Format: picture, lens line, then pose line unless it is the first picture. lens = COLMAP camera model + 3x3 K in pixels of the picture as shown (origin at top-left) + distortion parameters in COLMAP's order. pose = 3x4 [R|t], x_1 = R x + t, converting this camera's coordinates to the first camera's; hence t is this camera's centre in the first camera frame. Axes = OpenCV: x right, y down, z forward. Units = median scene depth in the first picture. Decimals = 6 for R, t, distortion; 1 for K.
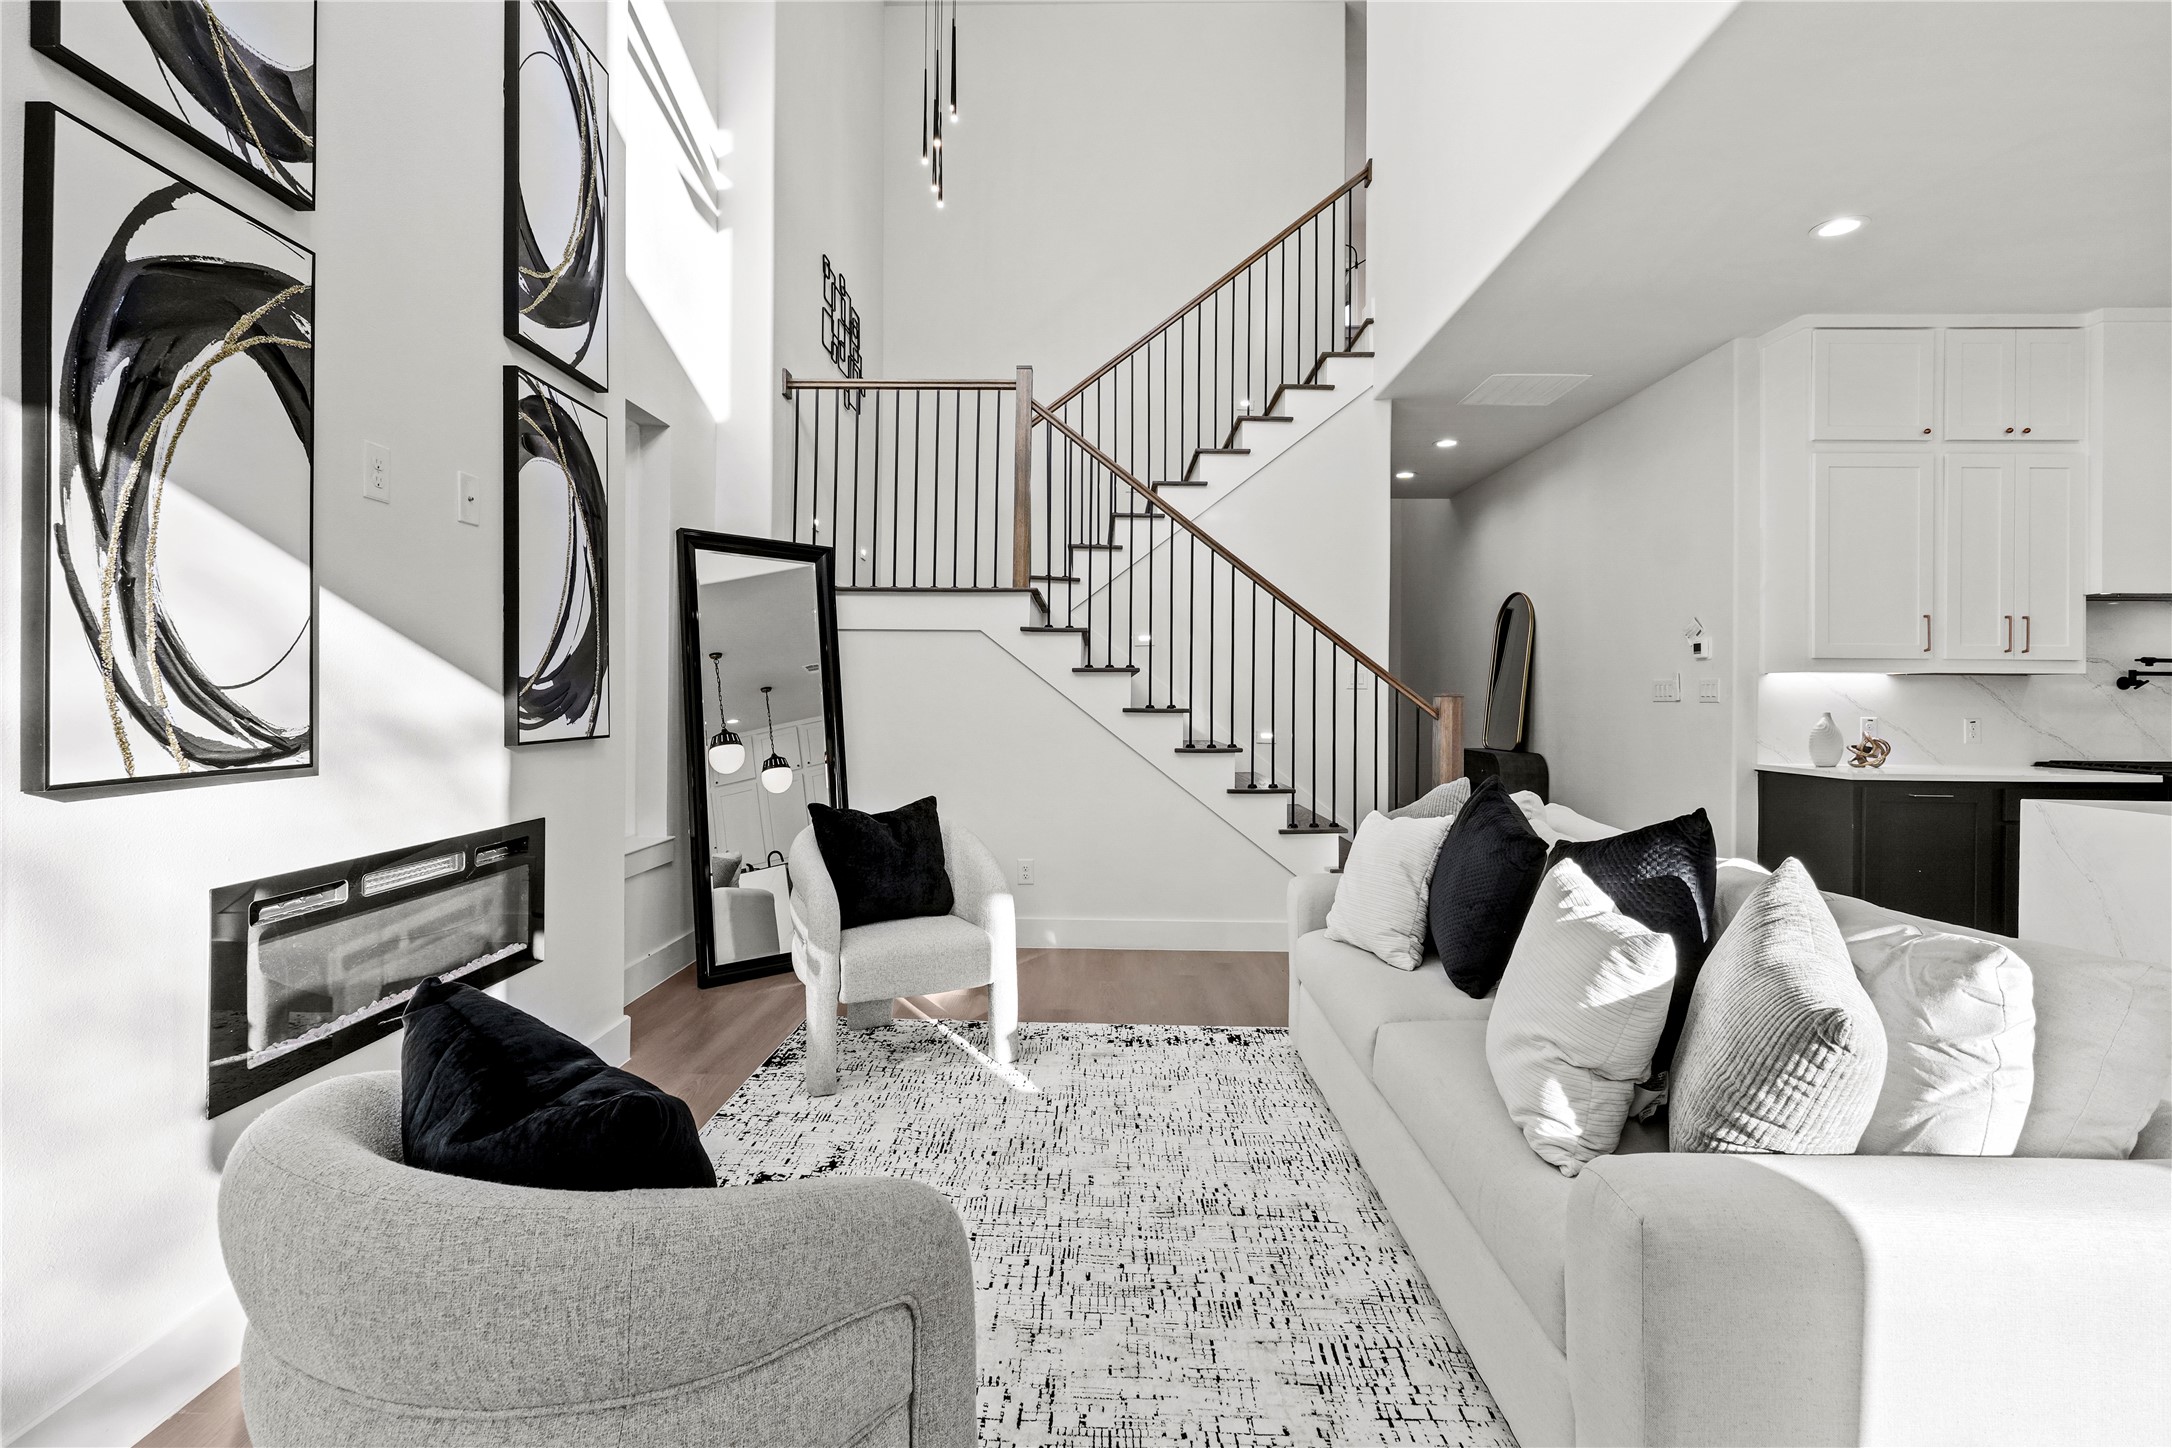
lens RADIAL K [[1005.3, 0, 1072.5], [0, 1005.3, 693.2], [0, 0, 1]] dist [-0.005330, 0.002404]
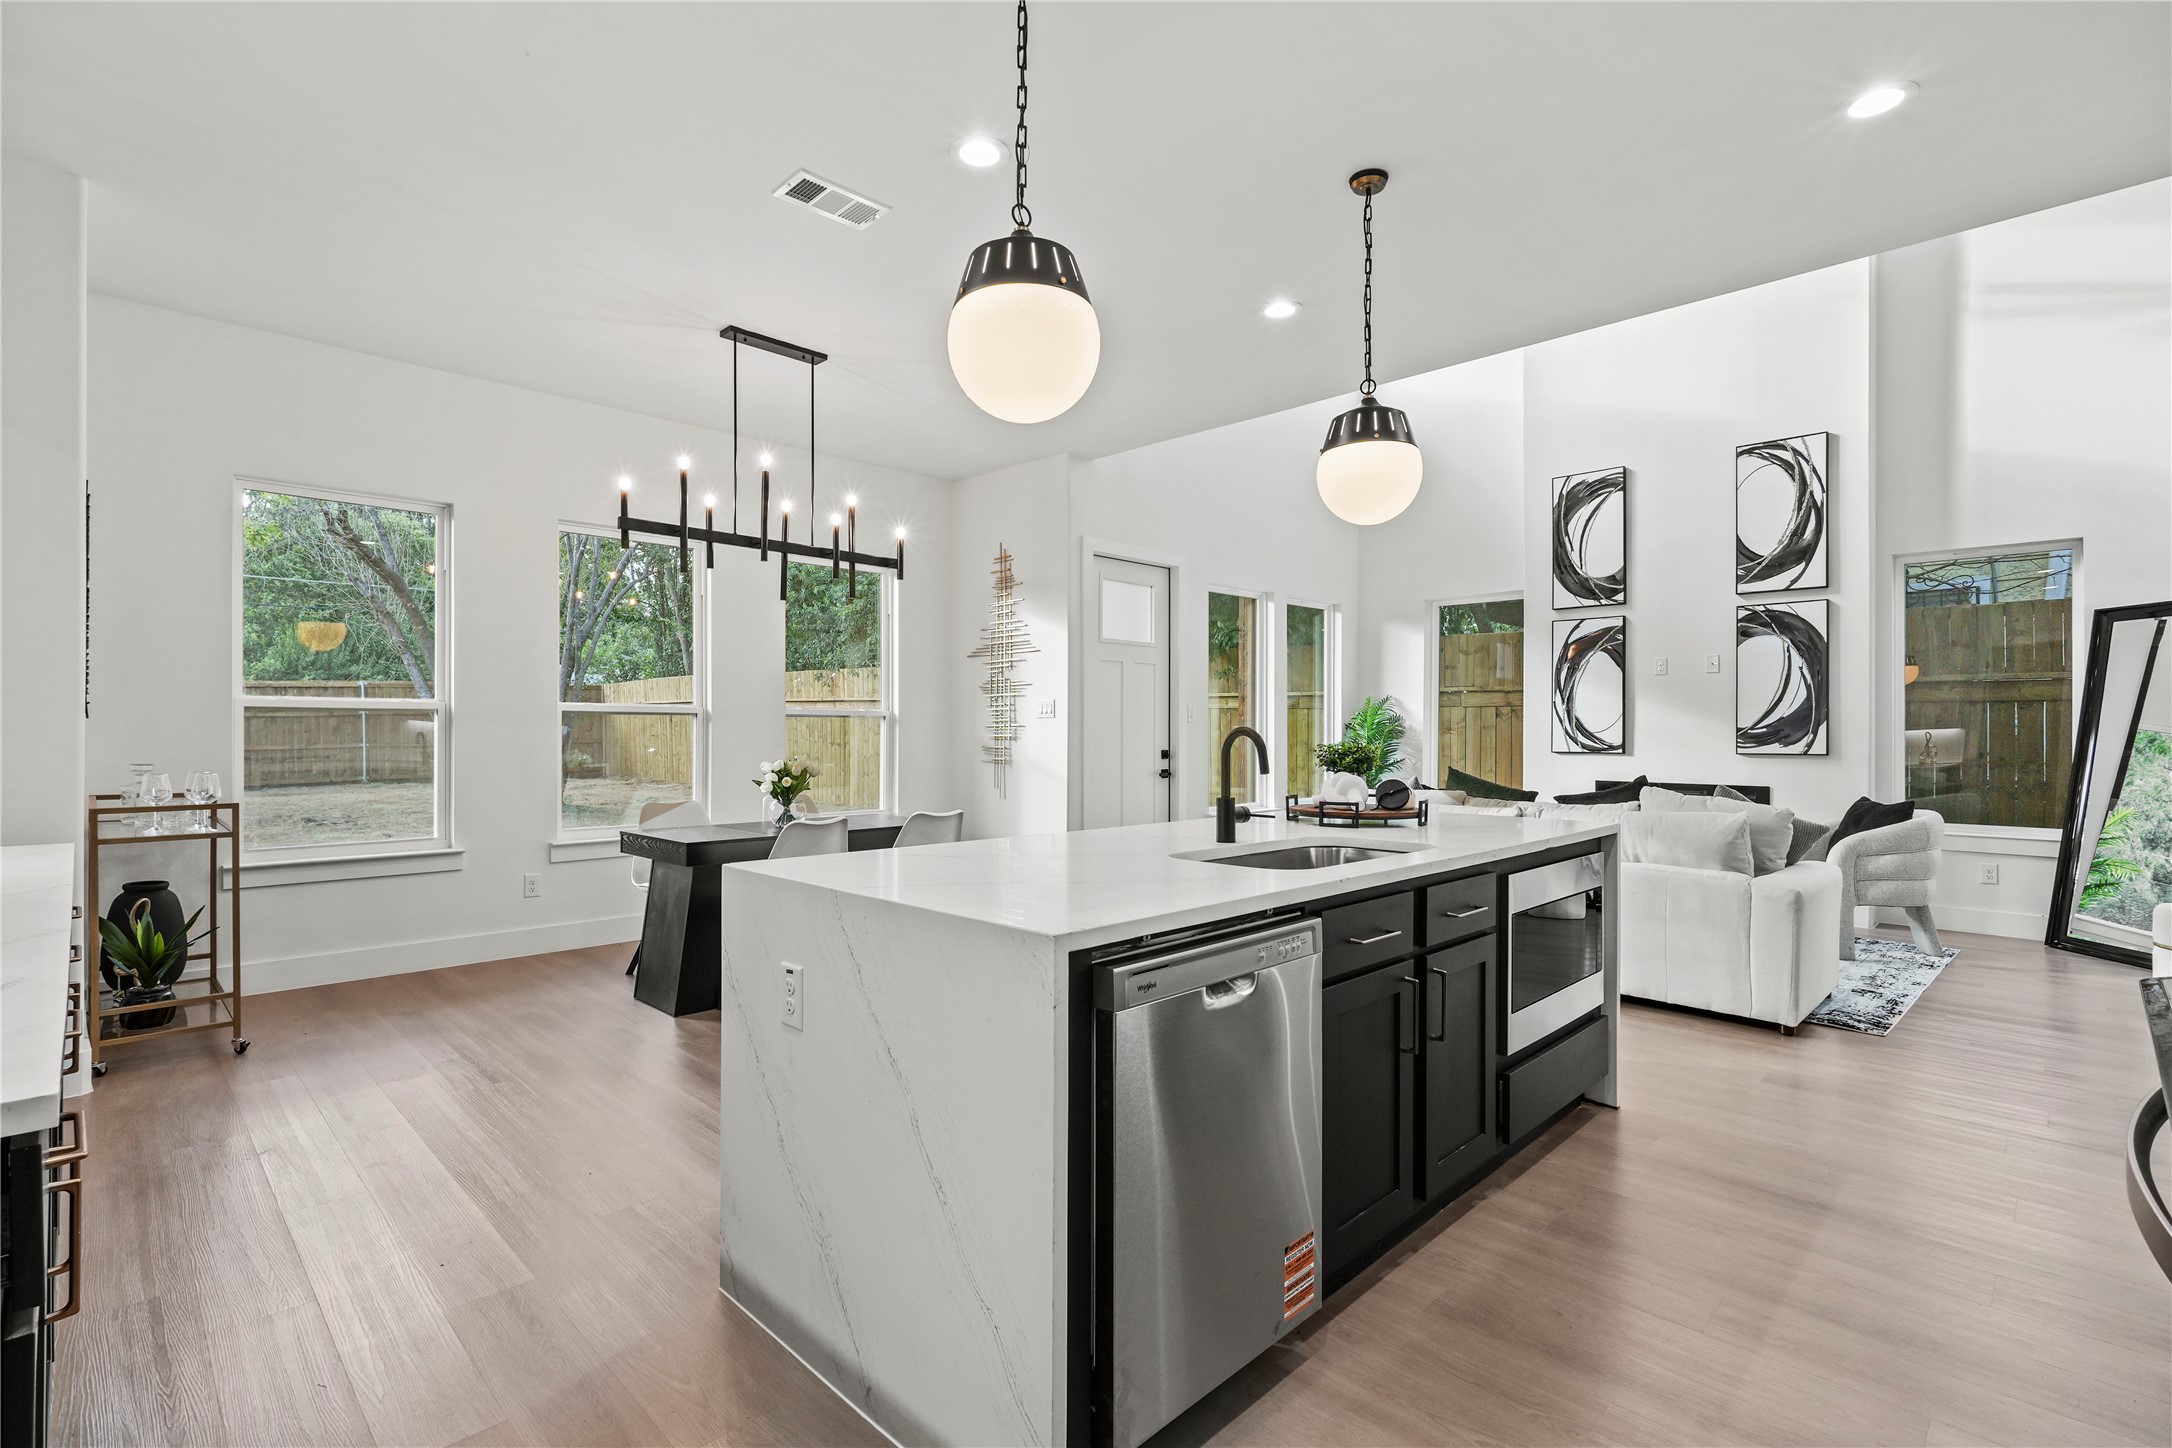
lens RADIAL K [[1005.3, 0, 1066.8], [0, 1005.3, 729.8], [0, 0, 1]] dist [-0.005330, 0.002404]
pose [[-0.693275, -0.012027, -0.720573, 2.168426], [-0.005937, 0.999922, -0.010977, 0.024433], [0.720648, -0.003333, -0.693293, 1.351558]]
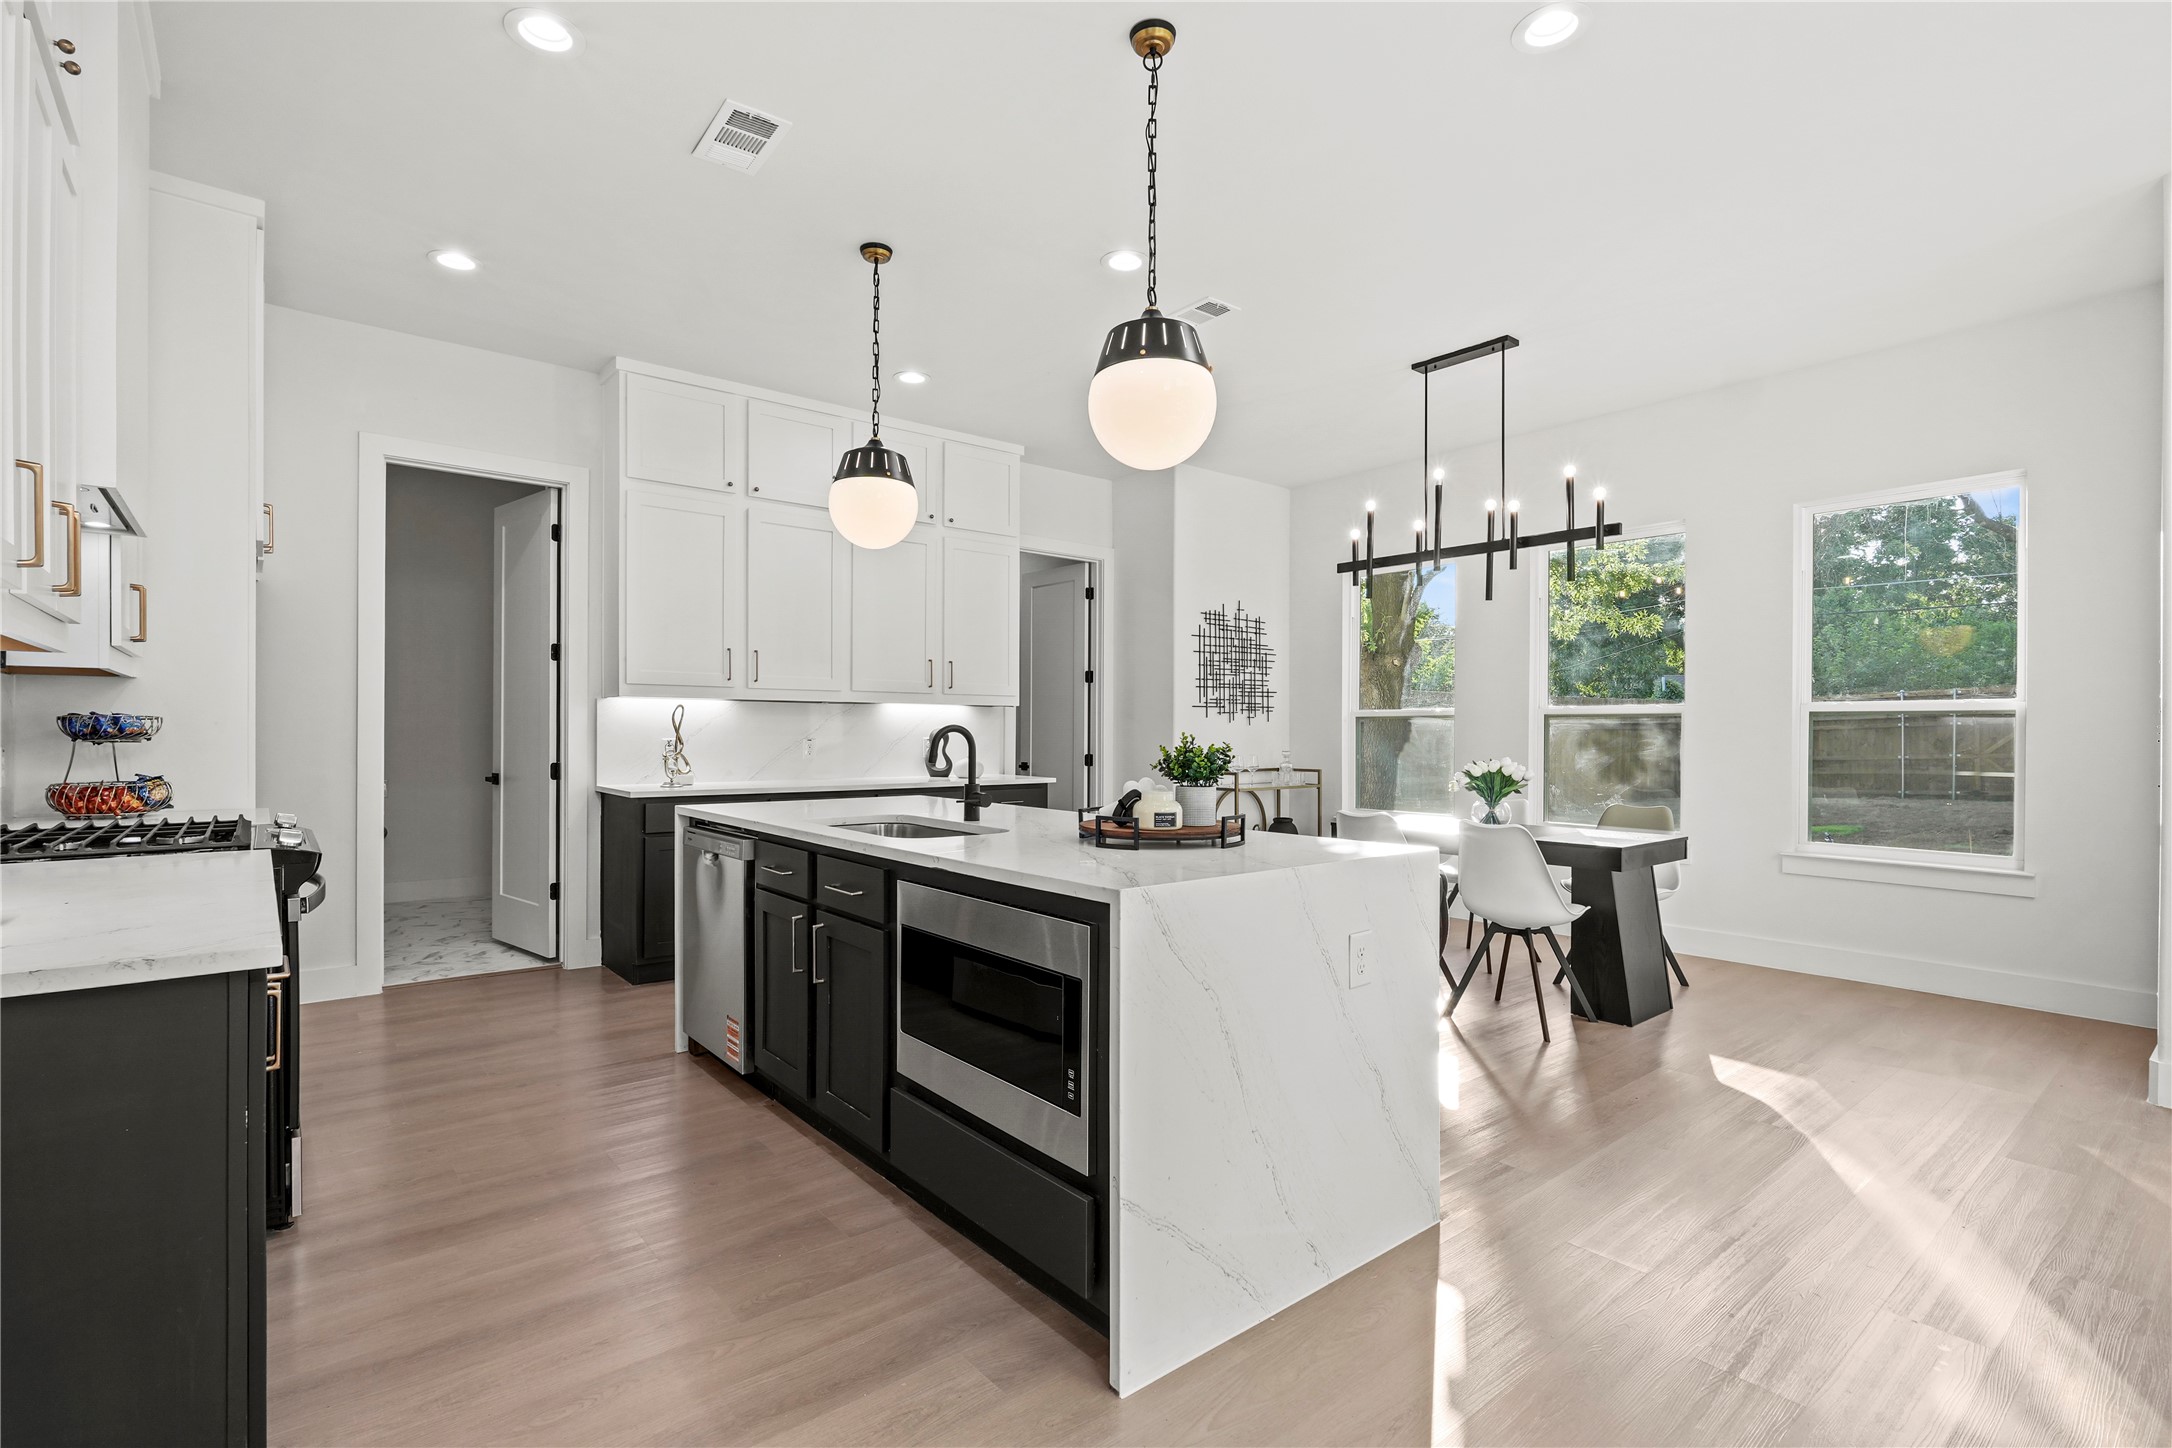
lens RADIAL K [[1005.3, 0, 1080.9], [0, 1005.3, 737.2], [0, 0, 1]] dist [-0.005330, 0.002404]
pose [[-0.649754, -0.017134, 0.759951, 0.540618], [-0.013656, 0.999848, 0.010867, 0.011664], [-0.760022, -0.003317, -0.649889, 1.442672]]
